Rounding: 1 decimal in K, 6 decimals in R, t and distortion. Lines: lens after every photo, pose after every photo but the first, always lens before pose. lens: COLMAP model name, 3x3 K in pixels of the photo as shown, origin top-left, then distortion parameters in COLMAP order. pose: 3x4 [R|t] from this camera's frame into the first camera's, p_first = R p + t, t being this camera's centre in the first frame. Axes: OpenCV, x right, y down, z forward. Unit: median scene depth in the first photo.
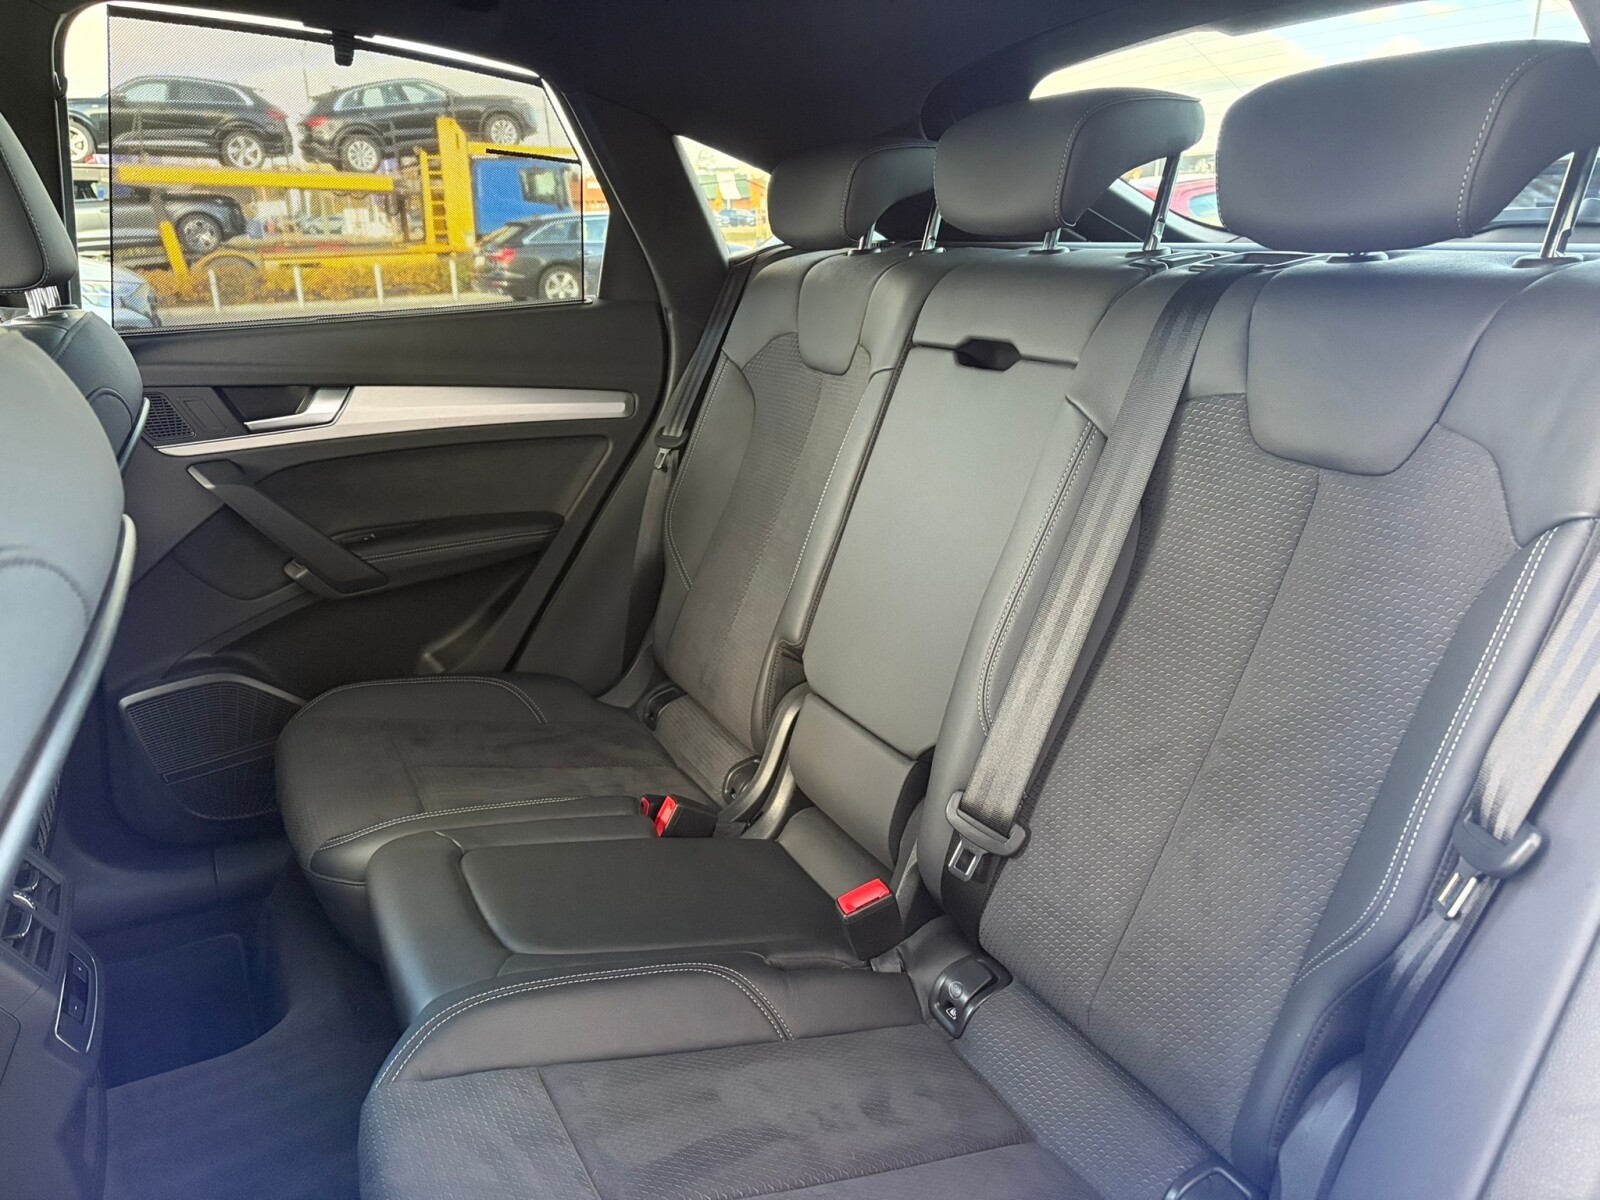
lens RADIAL K [[1244.9, 0, 800.0], [0, 1244.9, 600.0], [0, 0, 1]] dist [-0.002560, -0.010686]
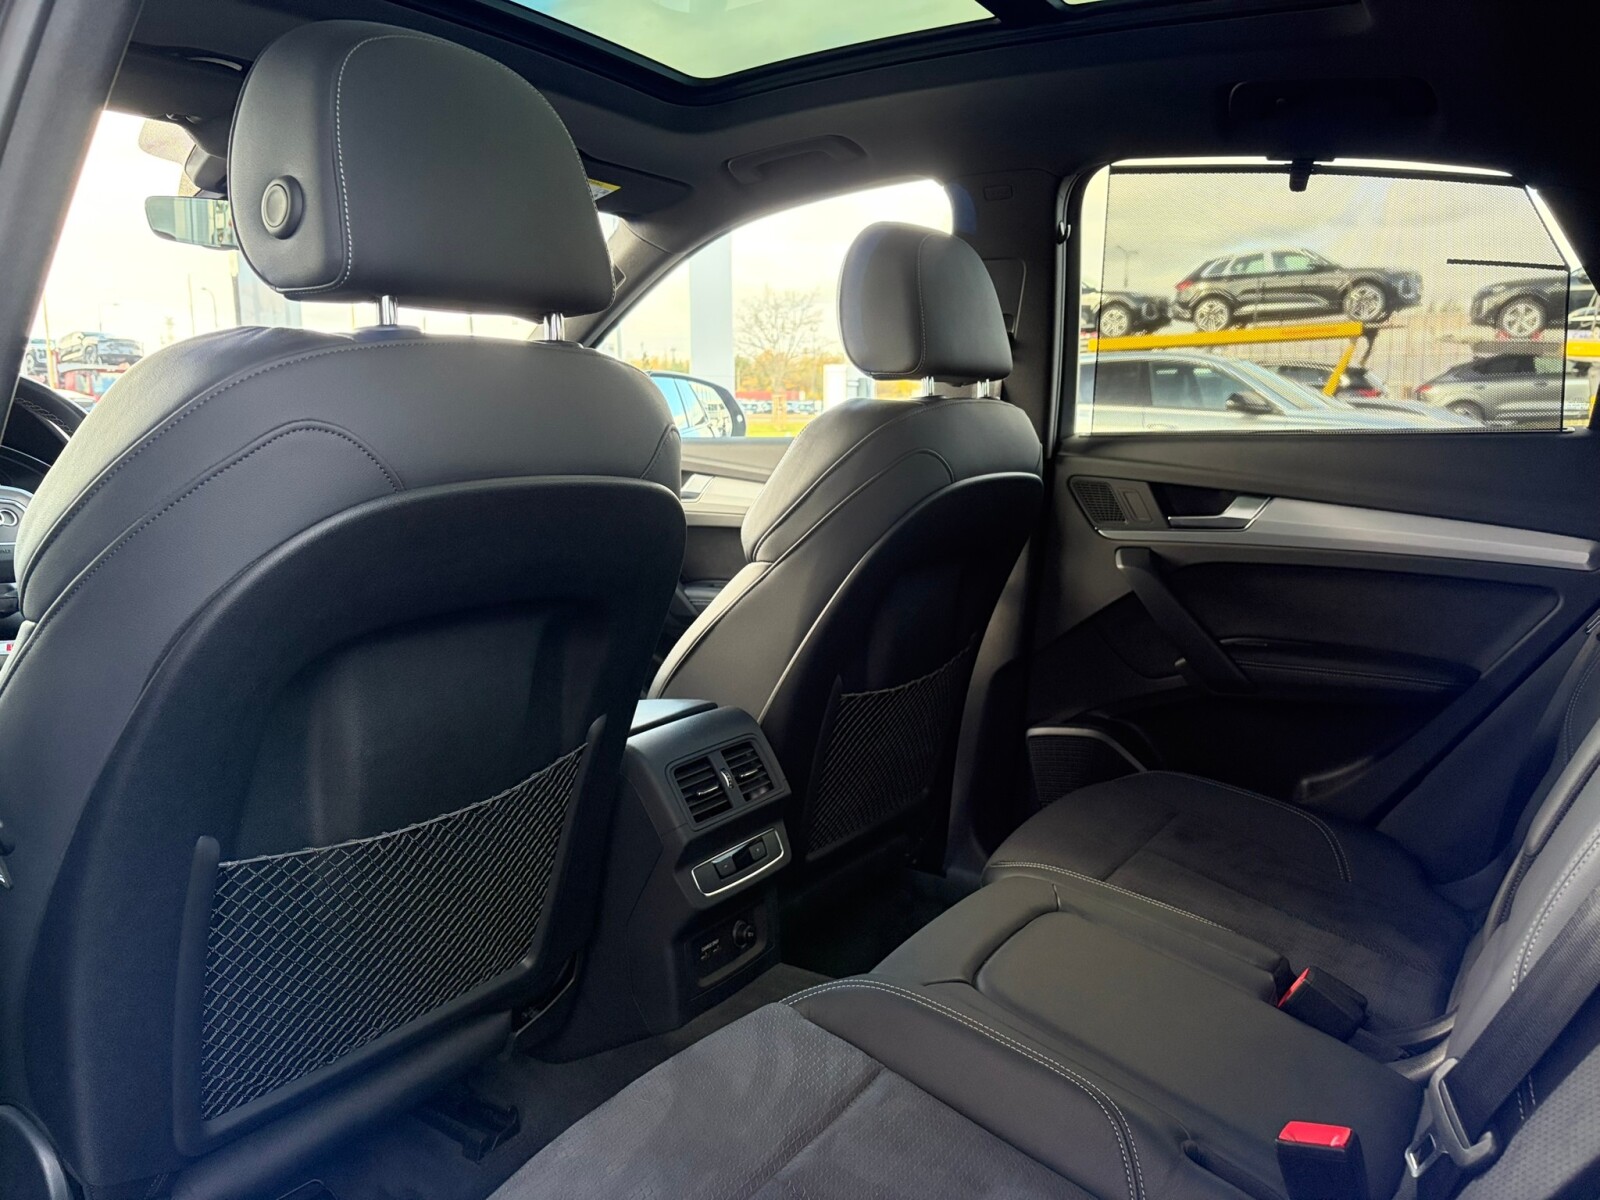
lens RADIAL K [[1244.9, 0, 800.0], [0, 1244.9, 600.0], [0, 0, 1]] dist [-0.002560, -0.010686]
pose [[0.451835, 0.151266, -0.879184, 0.372332], [-0.275567, 0.960989, 0.023720, -0.007478], [0.848474, 0.231556, 0.475892, 0.201951]]
